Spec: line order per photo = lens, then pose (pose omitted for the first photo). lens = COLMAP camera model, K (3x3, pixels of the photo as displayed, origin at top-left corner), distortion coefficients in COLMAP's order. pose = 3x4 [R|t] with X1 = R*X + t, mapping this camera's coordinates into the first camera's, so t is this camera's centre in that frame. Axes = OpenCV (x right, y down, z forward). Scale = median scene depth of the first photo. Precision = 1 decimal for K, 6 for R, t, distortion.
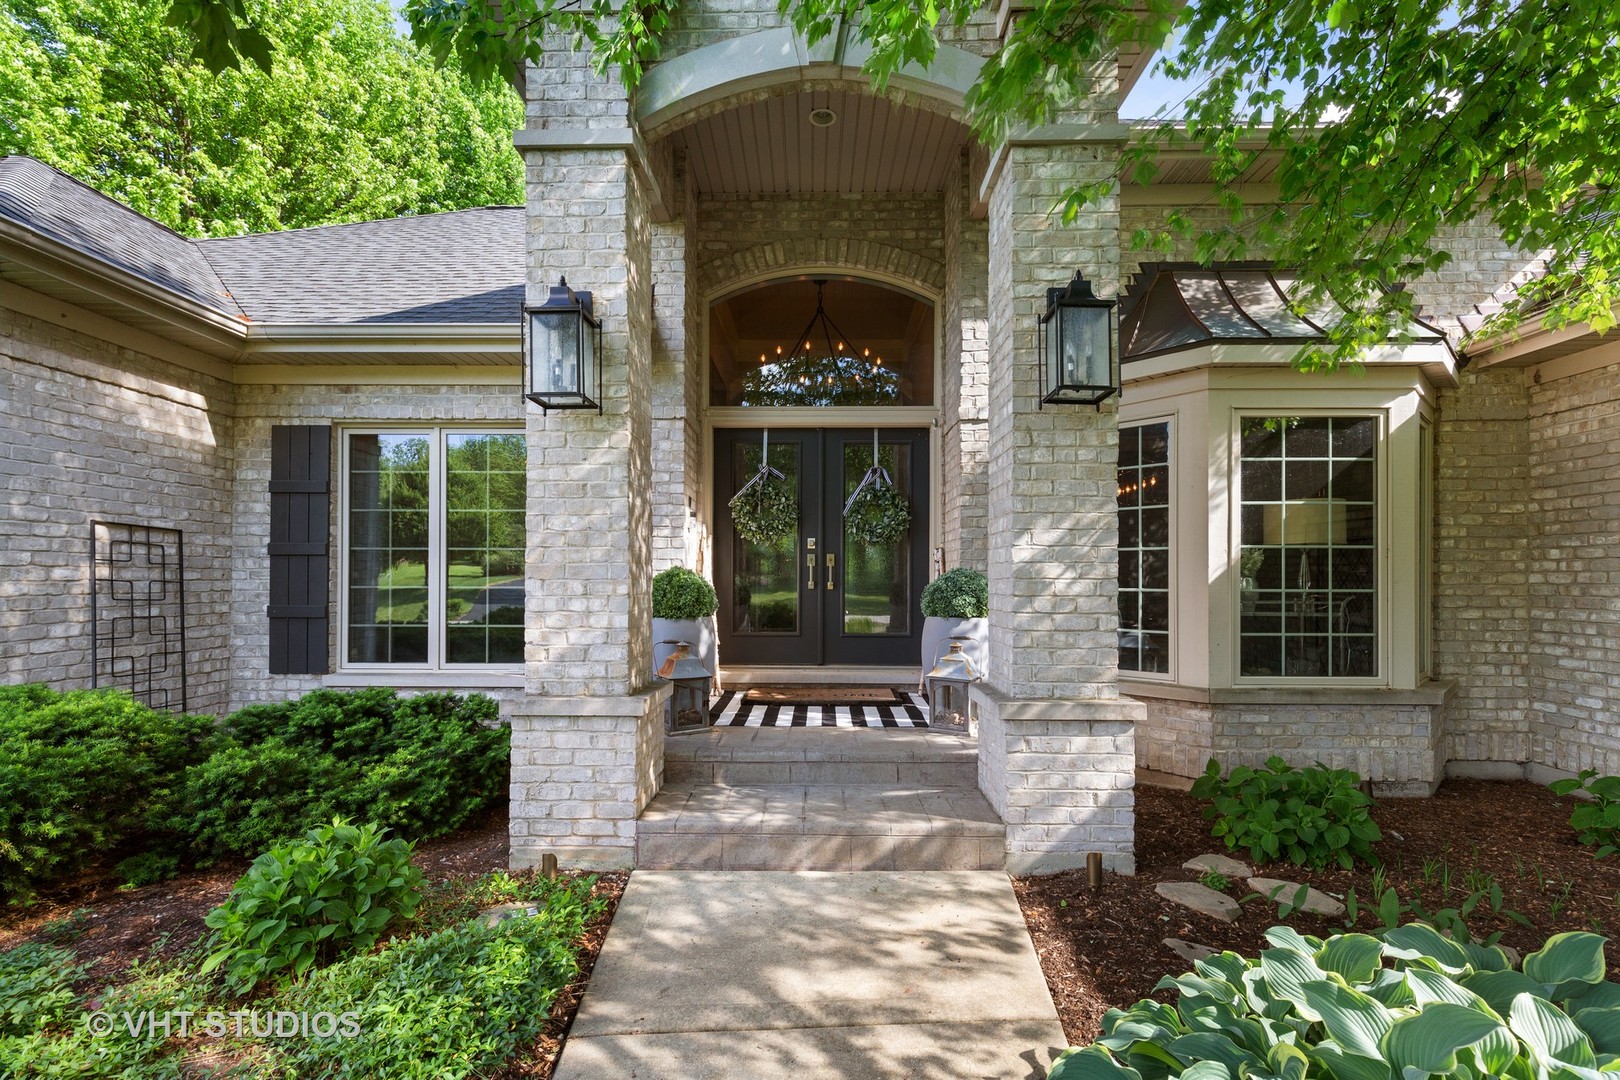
lens RADIAL K [[730.4, 0, 811.9], [0, 730.4, 580.5], [0, 0, 1]] dist [0.003585, 0.000792]
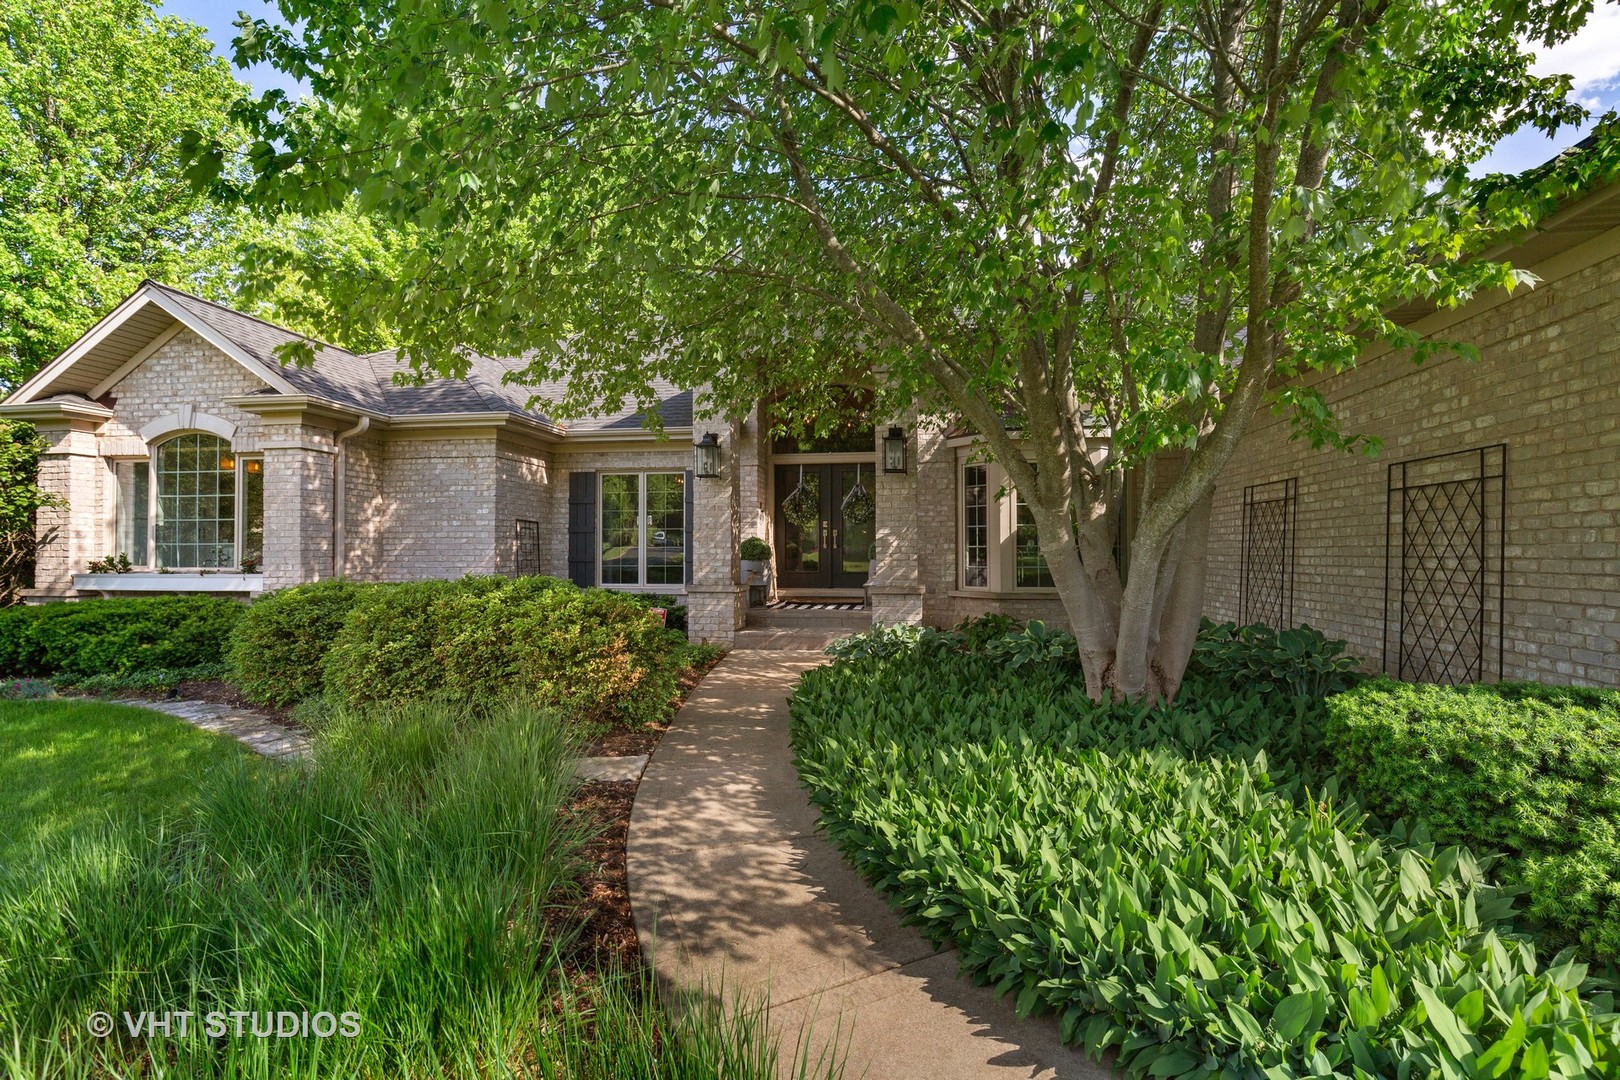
lens RADIAL K [[730.4, 0, 809.6], [0, 730.4, 544.6], [0, 0, 1]] dist [0.003585, 0.000792]
pose [[0.989806, -0.006184, -0.142291, 0.282334], [0.005815, 0.999979, -0.003009, 0.010685], [0.142307, 0.002151, 0.989820, -1.096885]]
